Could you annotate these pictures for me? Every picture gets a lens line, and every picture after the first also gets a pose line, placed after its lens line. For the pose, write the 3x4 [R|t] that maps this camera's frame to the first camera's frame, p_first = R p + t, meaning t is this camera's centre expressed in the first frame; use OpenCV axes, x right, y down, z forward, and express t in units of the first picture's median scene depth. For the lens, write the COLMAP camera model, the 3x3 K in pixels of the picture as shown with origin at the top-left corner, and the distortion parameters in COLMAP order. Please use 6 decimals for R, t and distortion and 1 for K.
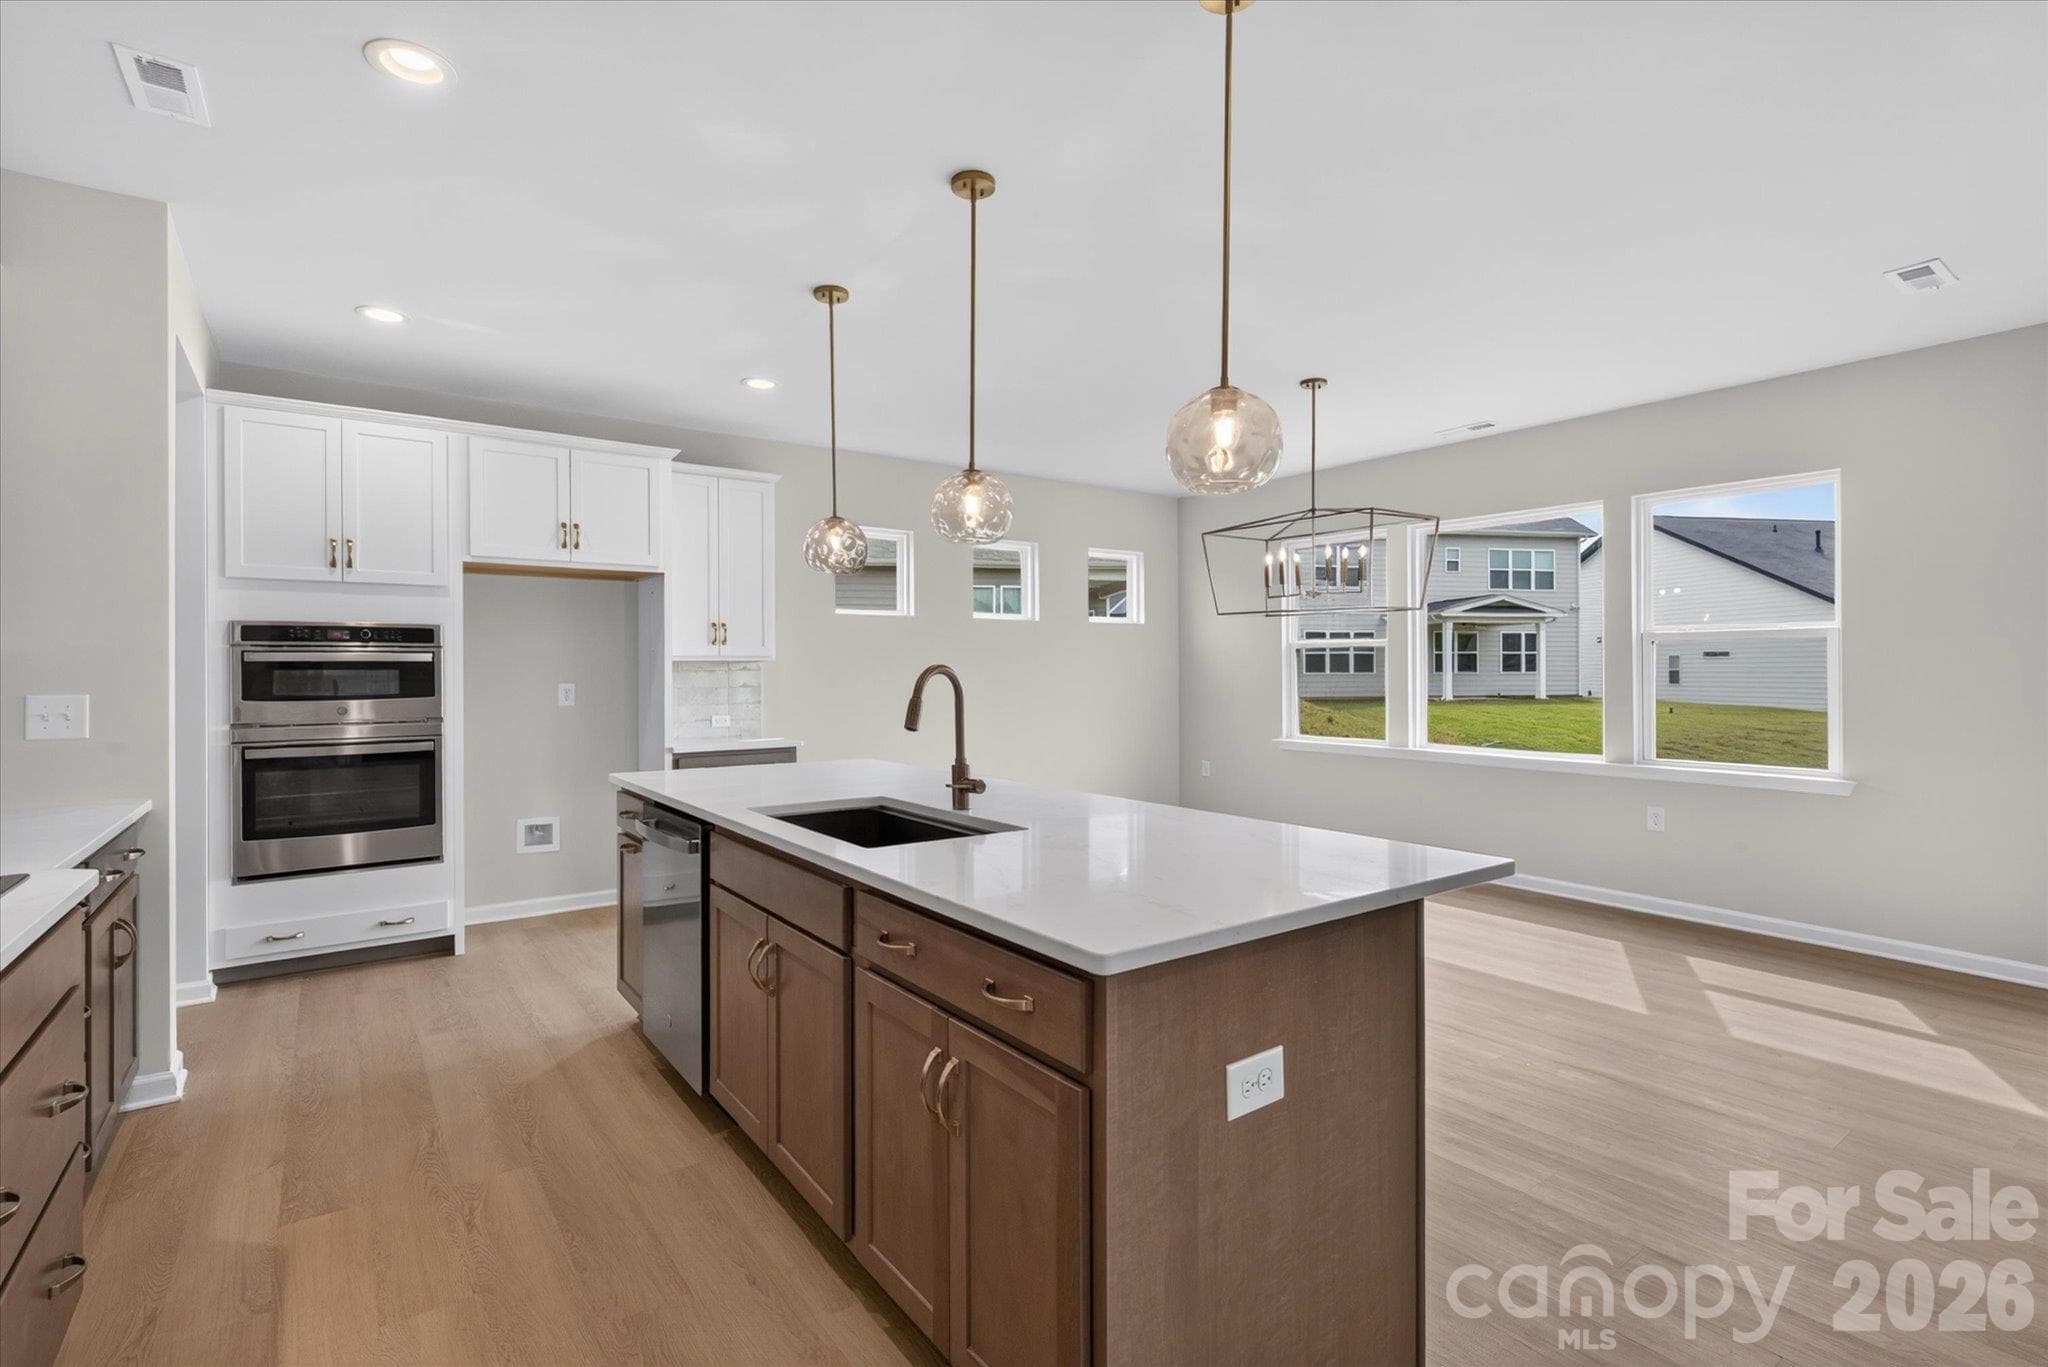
lens RADIAL K [[953.6, 0, 1015.9], [0, 953.6, 669.6], [0, 0, 1]] dist [0.024360, 0.000168]
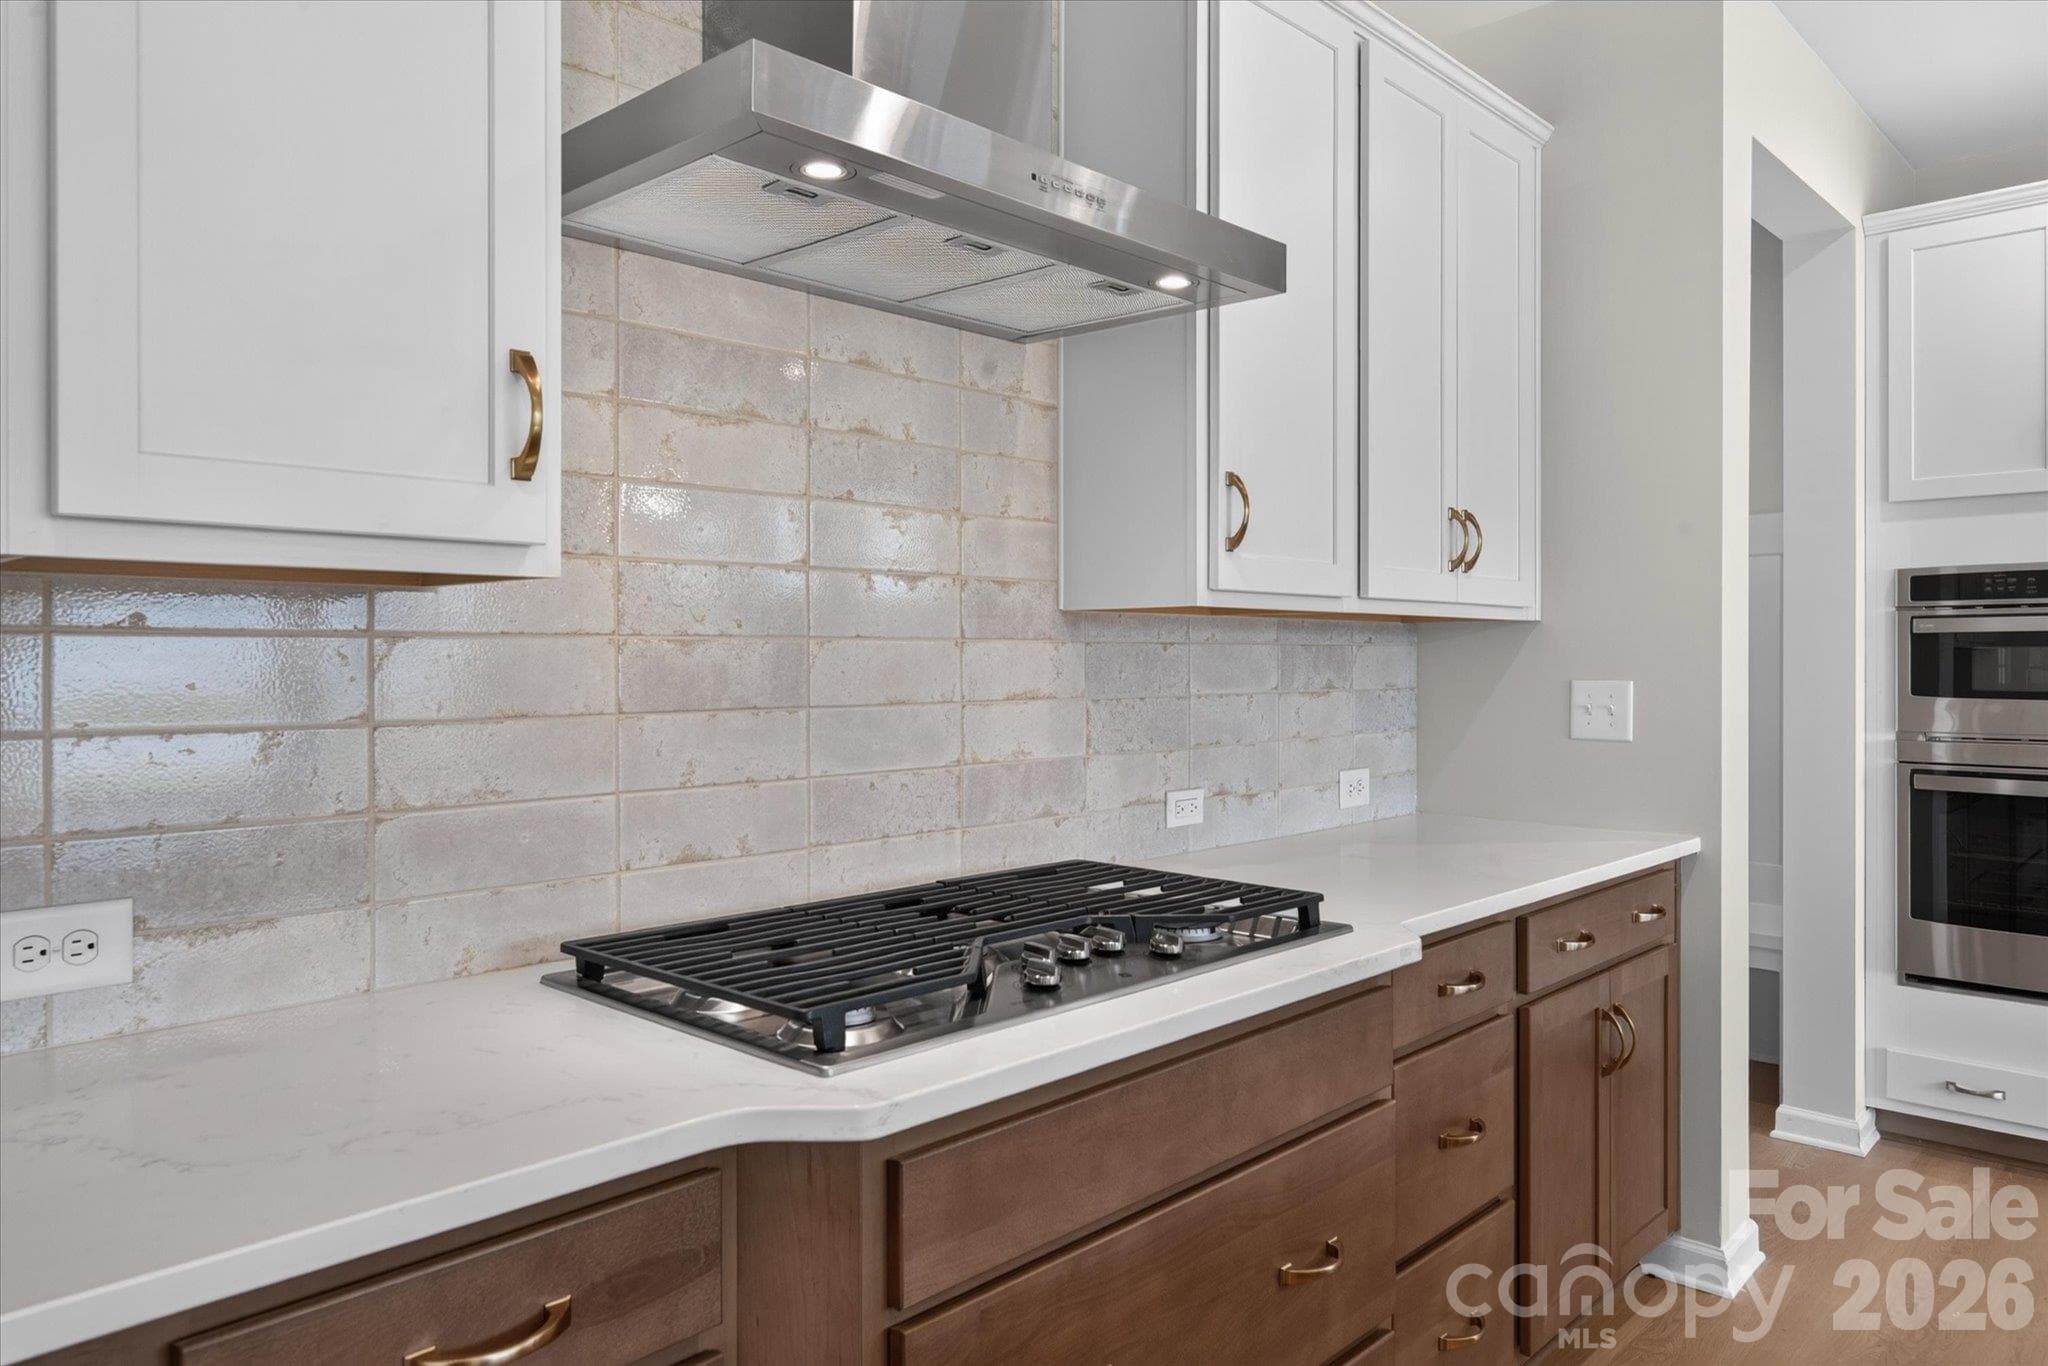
lens RADIAL K [[1401.5, 0, 1021.5], [0, 1401.5, 651.2], [0, 0, 1]] dist [0.001746, 0.000434]
pose [[0.190852, 0.003303, -0.981613, -0.012211], [-0.000267, 0.999994, 0.003313, 0.000283], [0.981619, -0.000370, 0.190852, 0.250928]]
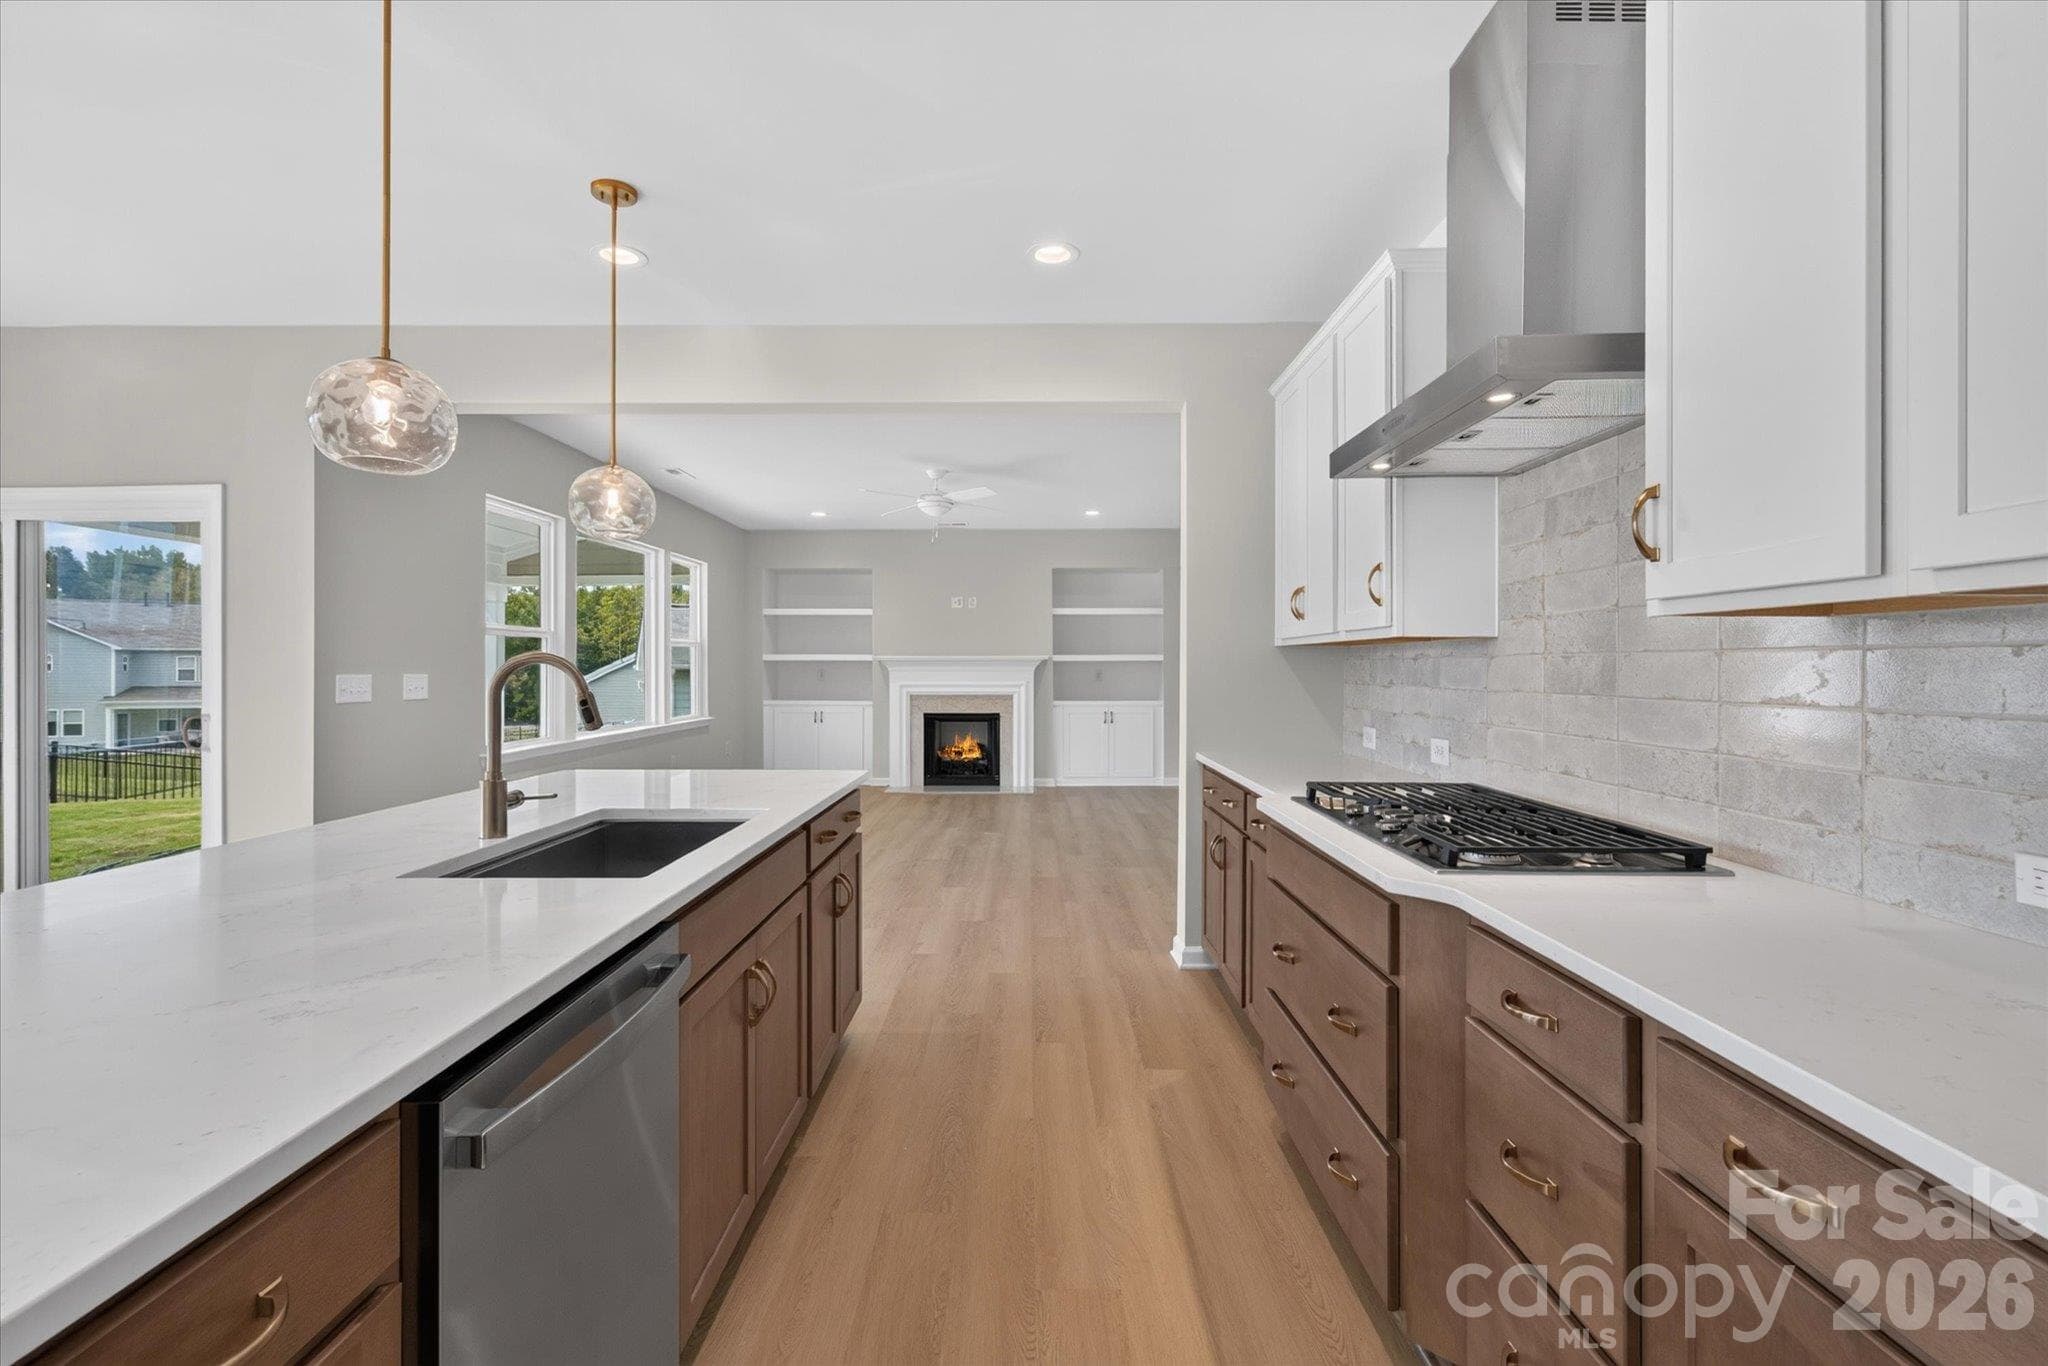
lens RADIAL K [[953.6, 0, 1015.9], [0, 953.6, 669.1], [0, 0, 1]] dist [0.024360, 0.000168]
pose [[-0.801417, 0.008636, 0.598044, -0.560104], [0.009348, 0.999954, -0.001913, 0.004274], [-0.598033, 0.004057, -0.801461, 0.897792]]
